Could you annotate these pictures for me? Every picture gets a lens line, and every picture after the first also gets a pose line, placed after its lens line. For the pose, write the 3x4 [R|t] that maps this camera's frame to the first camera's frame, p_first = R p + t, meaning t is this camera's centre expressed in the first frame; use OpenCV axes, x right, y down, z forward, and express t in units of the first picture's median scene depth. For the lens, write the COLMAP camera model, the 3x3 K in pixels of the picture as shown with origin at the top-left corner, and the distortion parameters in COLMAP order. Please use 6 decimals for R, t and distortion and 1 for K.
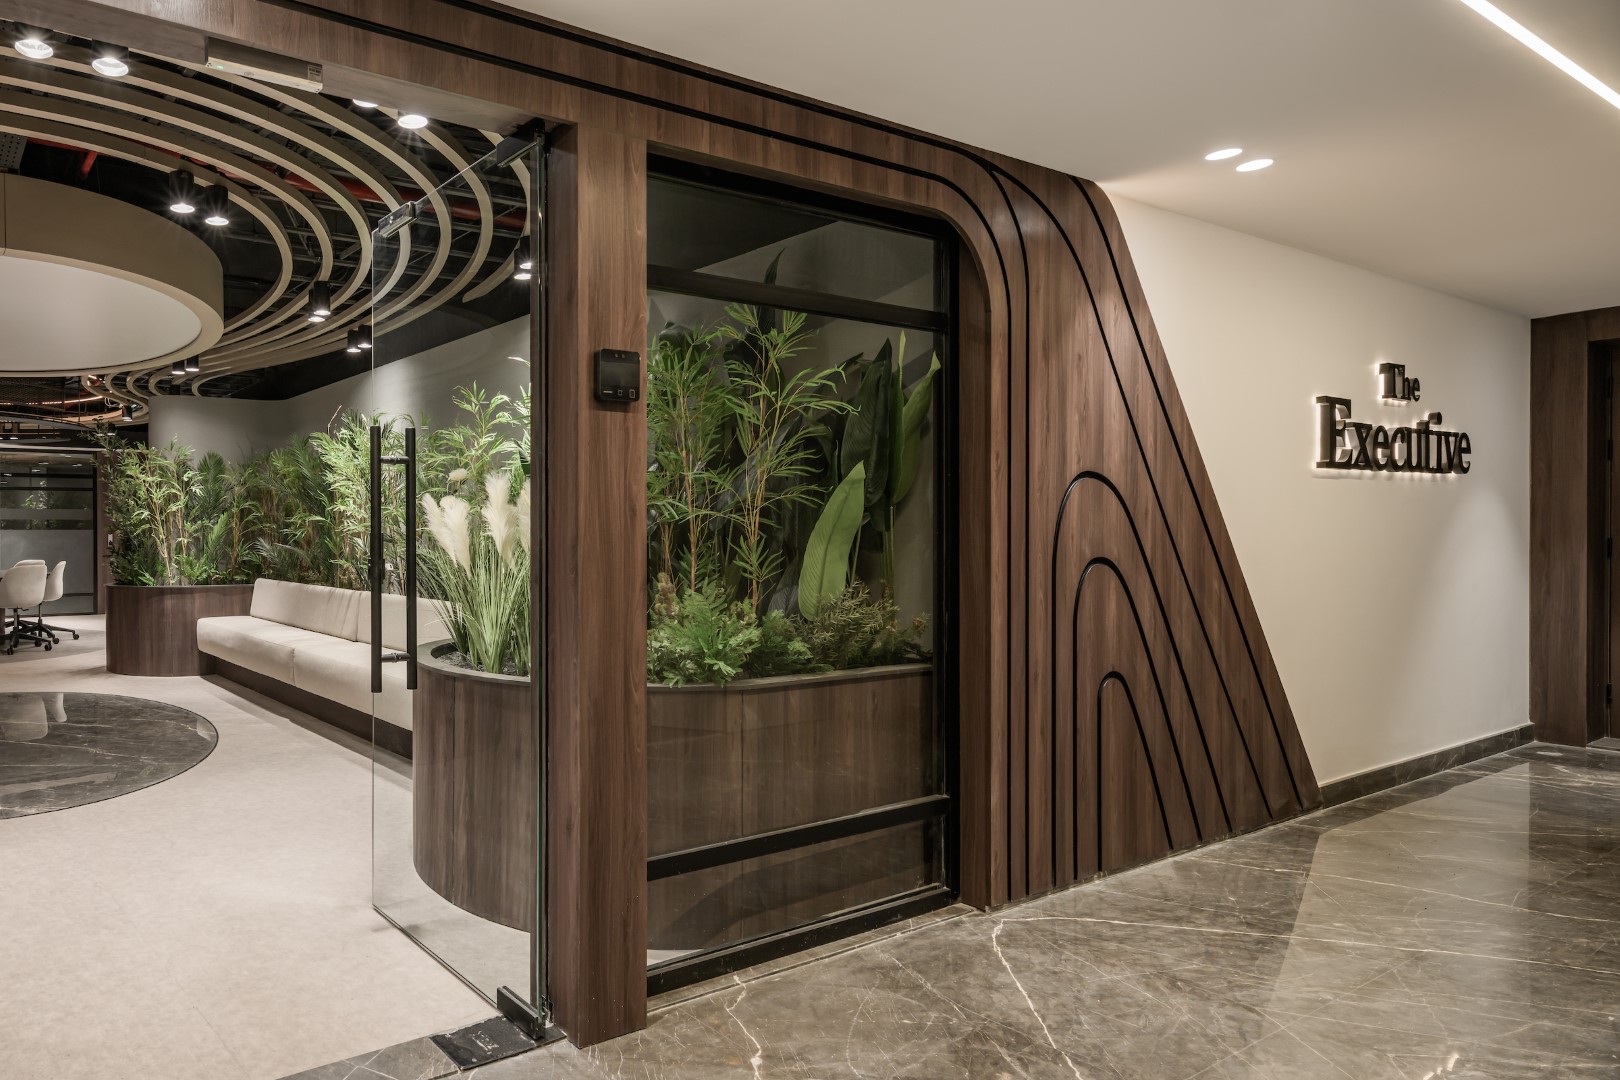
lens RADIAL K [[648.2, 0, 809.2], [0, 648.2, 533.3], [0, 0, 1]] dist [-0.001795, -0.000113]
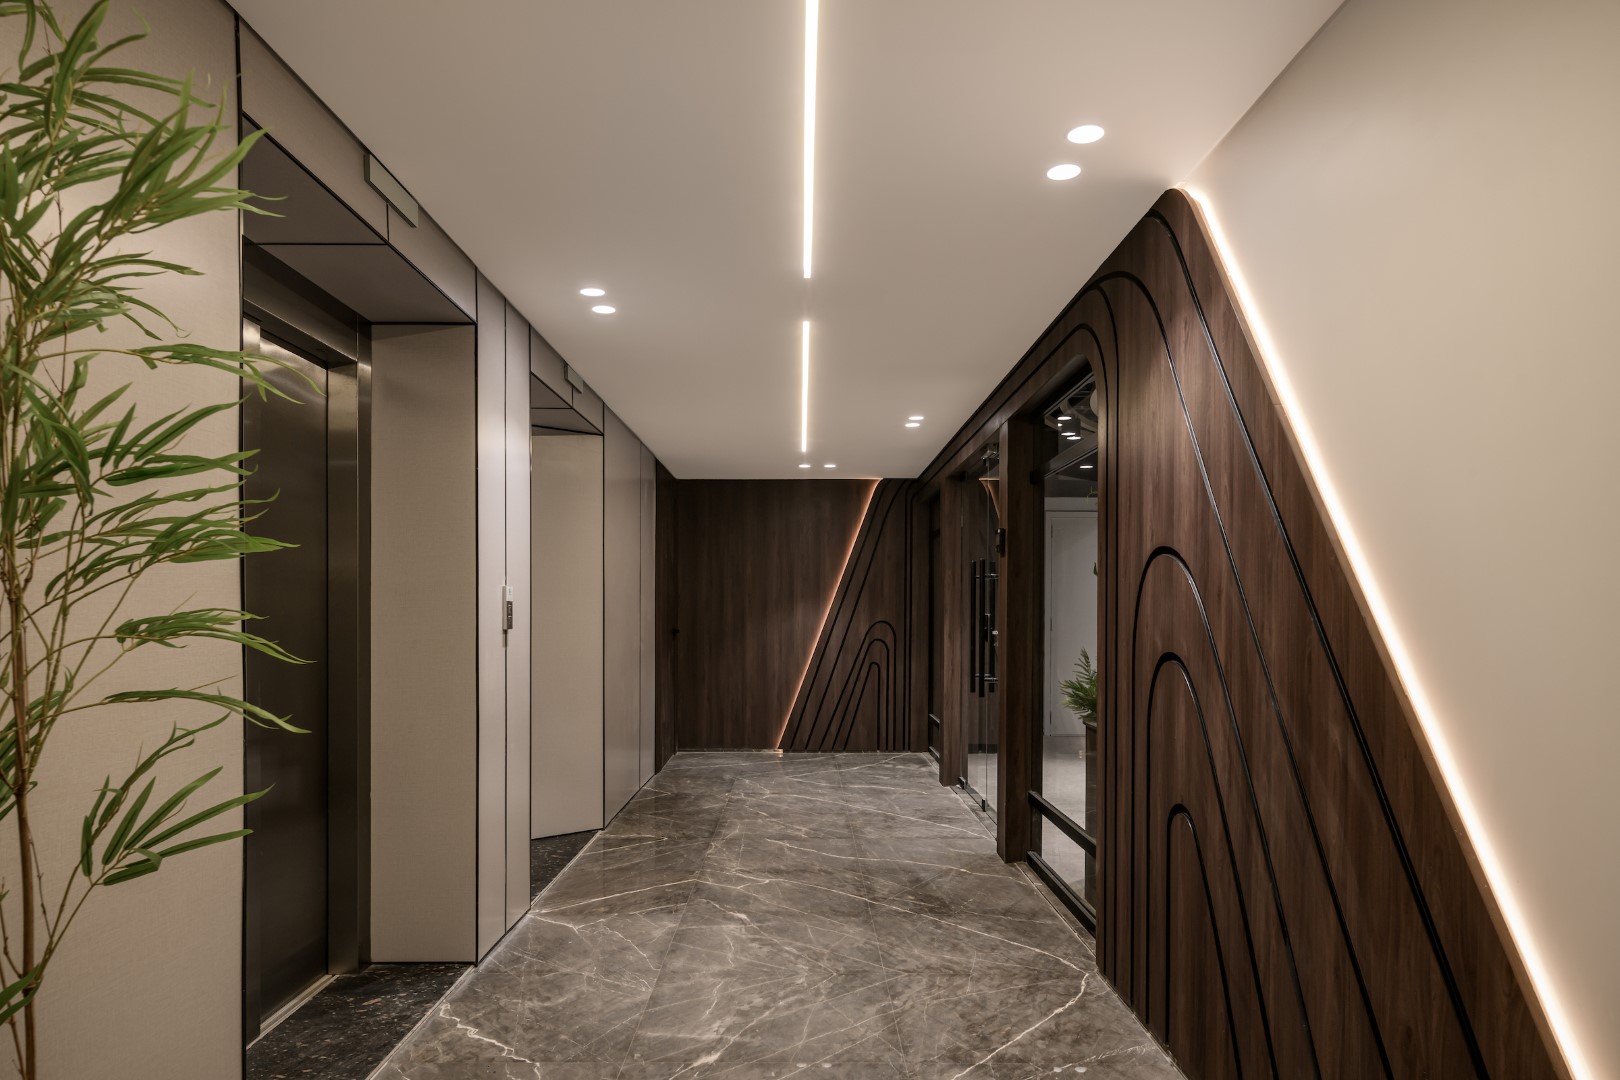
lens RADIAL K [[648.2, 0, 793.2], [0, 648.2, 609.5], [0, 0, 1]] dist [-0.001795, -0.000113]
pose [[-0.400423, 0.005861, -0.916312, 1.638775], [-0.008049, 0.999918, 0.009913, -0.022721], [0.916295, 0.011345, -0.400343, 1.073692]]
